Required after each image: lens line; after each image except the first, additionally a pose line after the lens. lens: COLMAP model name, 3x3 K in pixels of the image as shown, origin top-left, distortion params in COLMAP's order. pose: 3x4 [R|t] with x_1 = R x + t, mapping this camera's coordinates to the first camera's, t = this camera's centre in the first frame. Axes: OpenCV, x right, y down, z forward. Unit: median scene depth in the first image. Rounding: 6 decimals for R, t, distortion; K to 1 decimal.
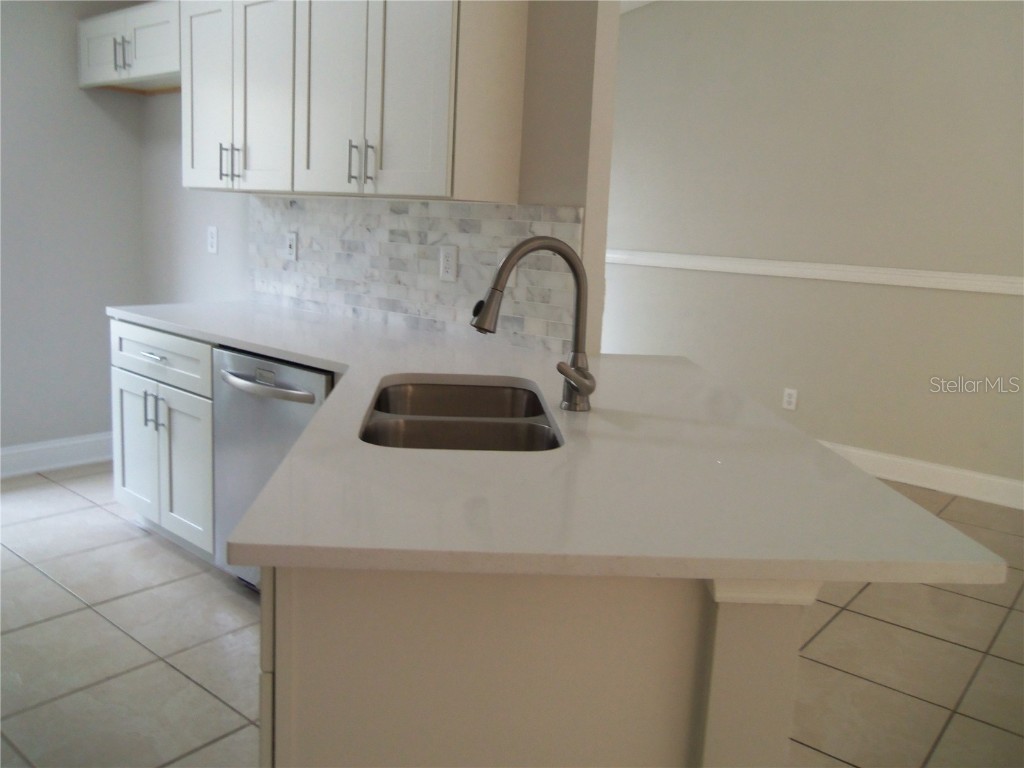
lens RADIAL K [[857.1, 0, 497.7], [0, 857.1, 368.0], [0, 0, 1]] dist [-0.027802, 0.022075]
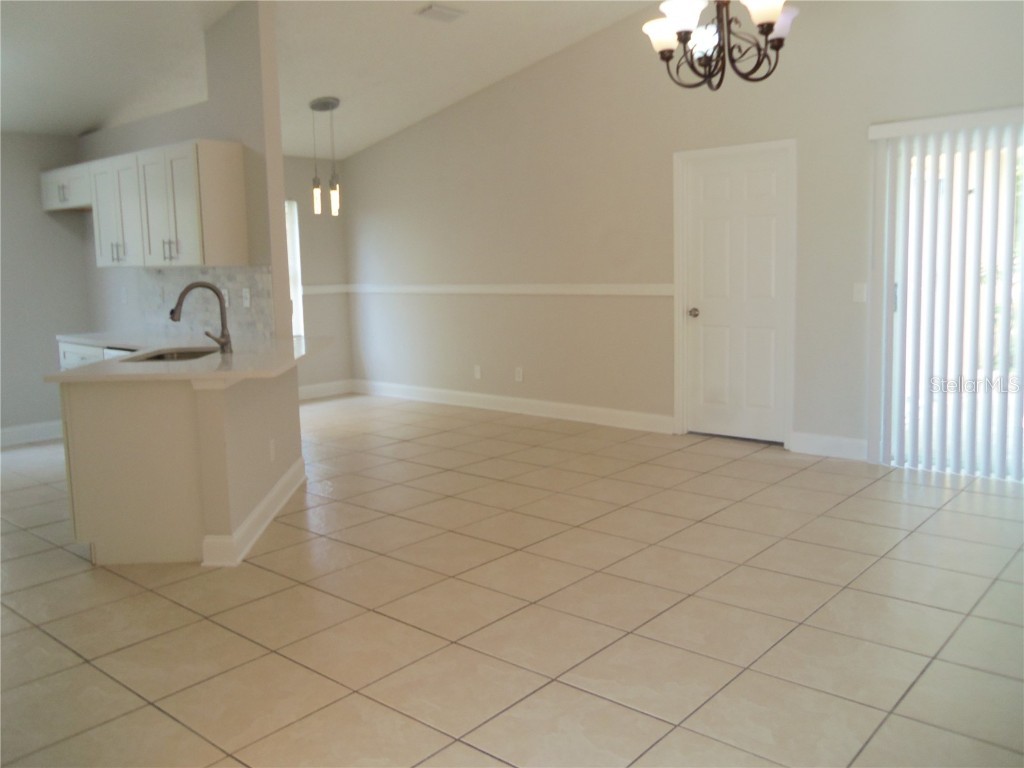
lens RADIAL K [[857.1, 0, 499.9], [0, 857.1, 371.0], [0, 0, 1]] dist [-0.027802, 0.022075]
pose [[0.997460, -0.065489, -0.028025, 0.557260], [0.064120, 0.996824, -0.047232, 0.158218], [0.031029, 0.045315, 0.998491, -0.820148]]
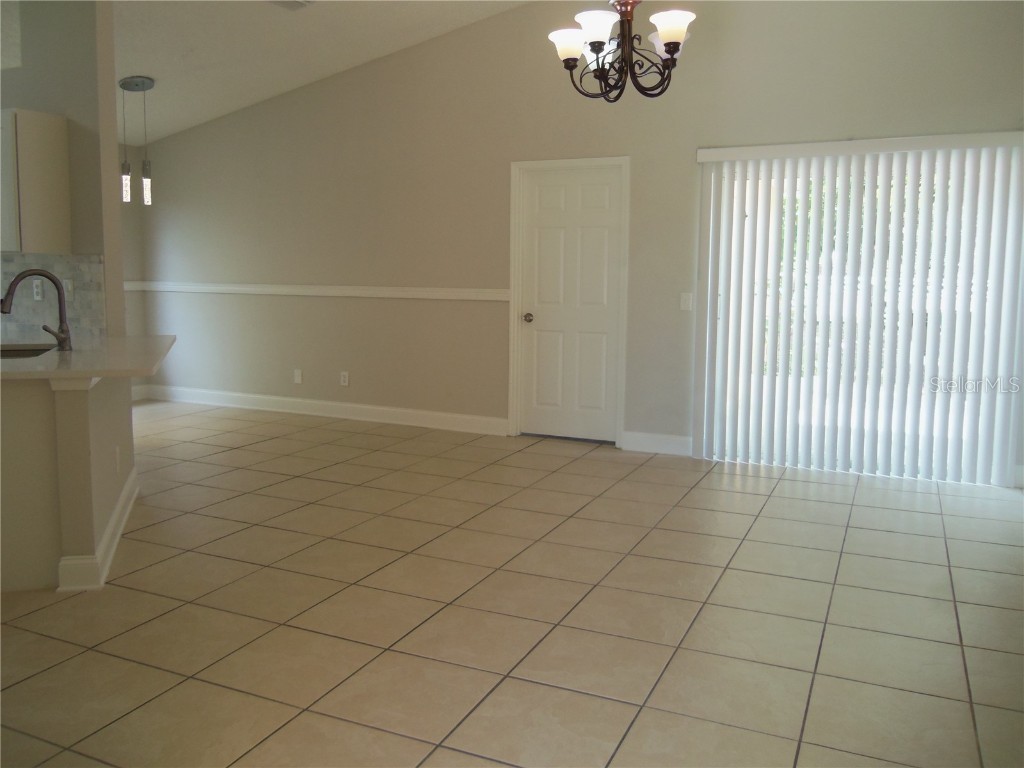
lens RADIAL K [[857.1, 0, 503.1], [0, 857.1, 367.2], [0, 0, 1]] dist [-0.027802, 0.022075]
pose [[0.964040, -0.062924, 0.258201, 0.358232], [0.076335, 0.996187, -0.042239, 0.158802], [-0.254558, 0.060430, 0.965168, -0.788302]]
